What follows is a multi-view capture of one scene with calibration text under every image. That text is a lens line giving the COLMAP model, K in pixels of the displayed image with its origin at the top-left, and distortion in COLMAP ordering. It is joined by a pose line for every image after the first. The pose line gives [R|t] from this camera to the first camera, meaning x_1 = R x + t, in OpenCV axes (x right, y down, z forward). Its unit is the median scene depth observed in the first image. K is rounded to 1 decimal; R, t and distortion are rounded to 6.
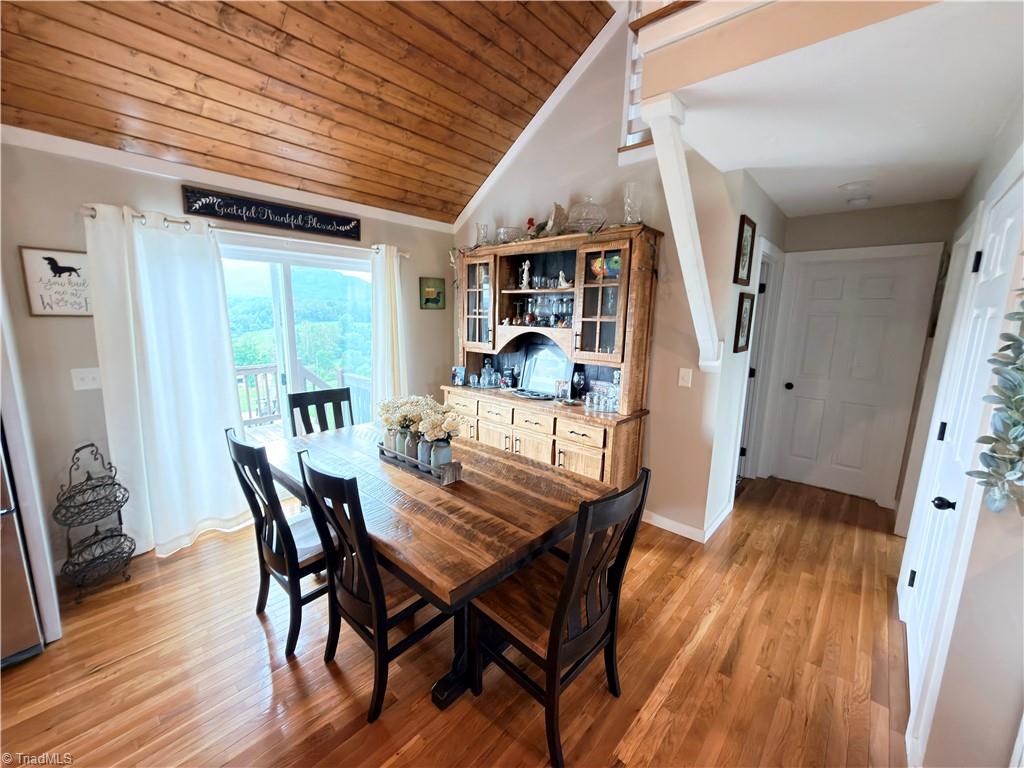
lens RADIAL K [[408.2, 0, 512.4], [0, 408.2, 384.9], [0, 0, 1]] dist [0.001737, -0.000653]
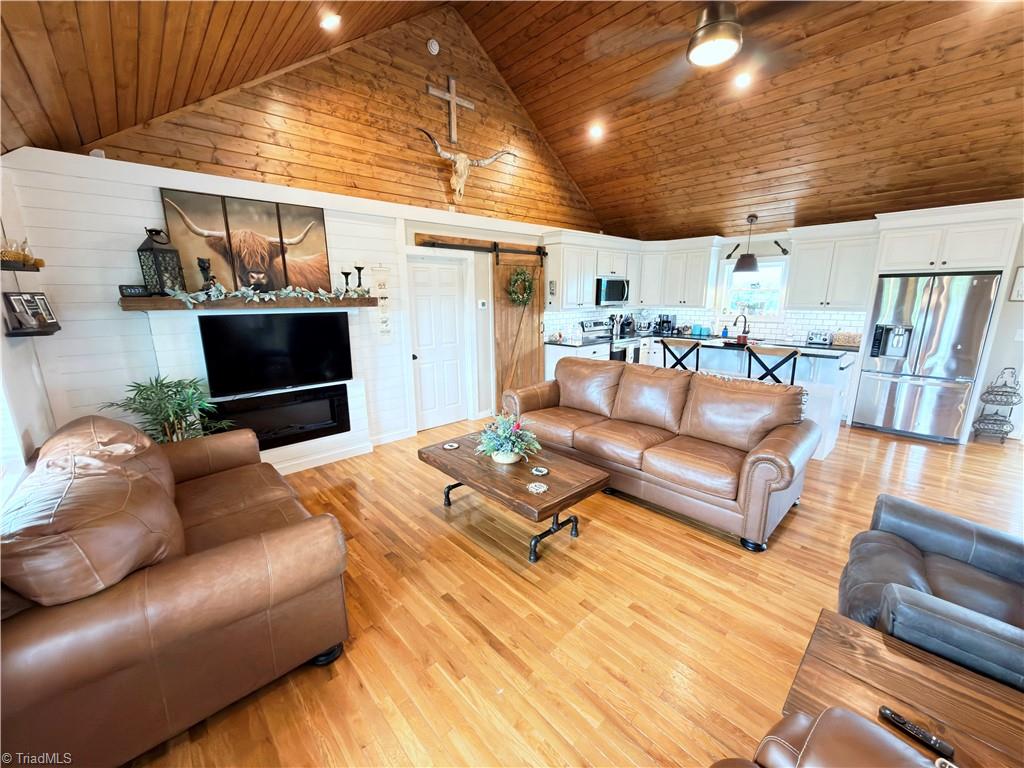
lens RADIAL K [[408.2, 0, 514.3], [0, 408.2, 385.4], [0, 0, 1]] dist [0.001737, -0.000653]
pose [[-0.092584, 0.200472, -0.975315, 0.810876], [-0.169257, 0.962098, 0.213823, 0.158463], [0.981214, 0.184875, -0.055144, -0.890123]]
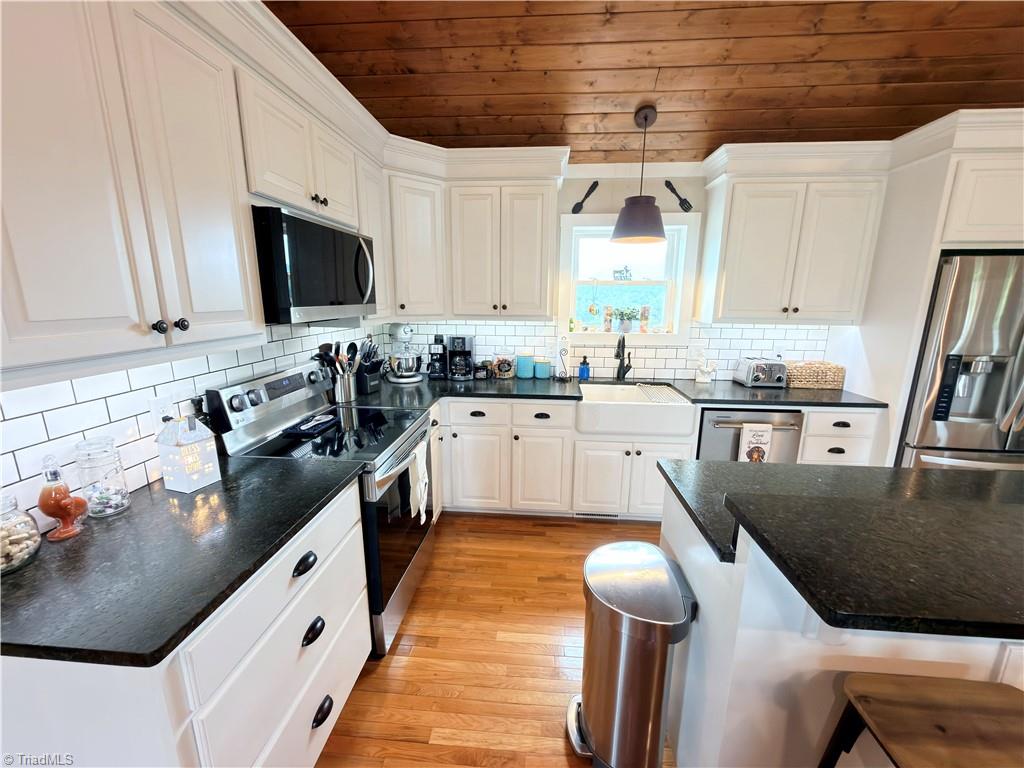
lens RADIAL K [[408.2, 0, 513.9], [0, 408.2, 384.9], [0, 0, 1]] dist [0.001737, -0.000653]
pose [[0.607039, 0.157013, -0.779006, -0.772023], [-0.136379, 0.986326, 0.092527, 0.126156], [0.782882, 0.050072, 0.620152, -0.739449]]
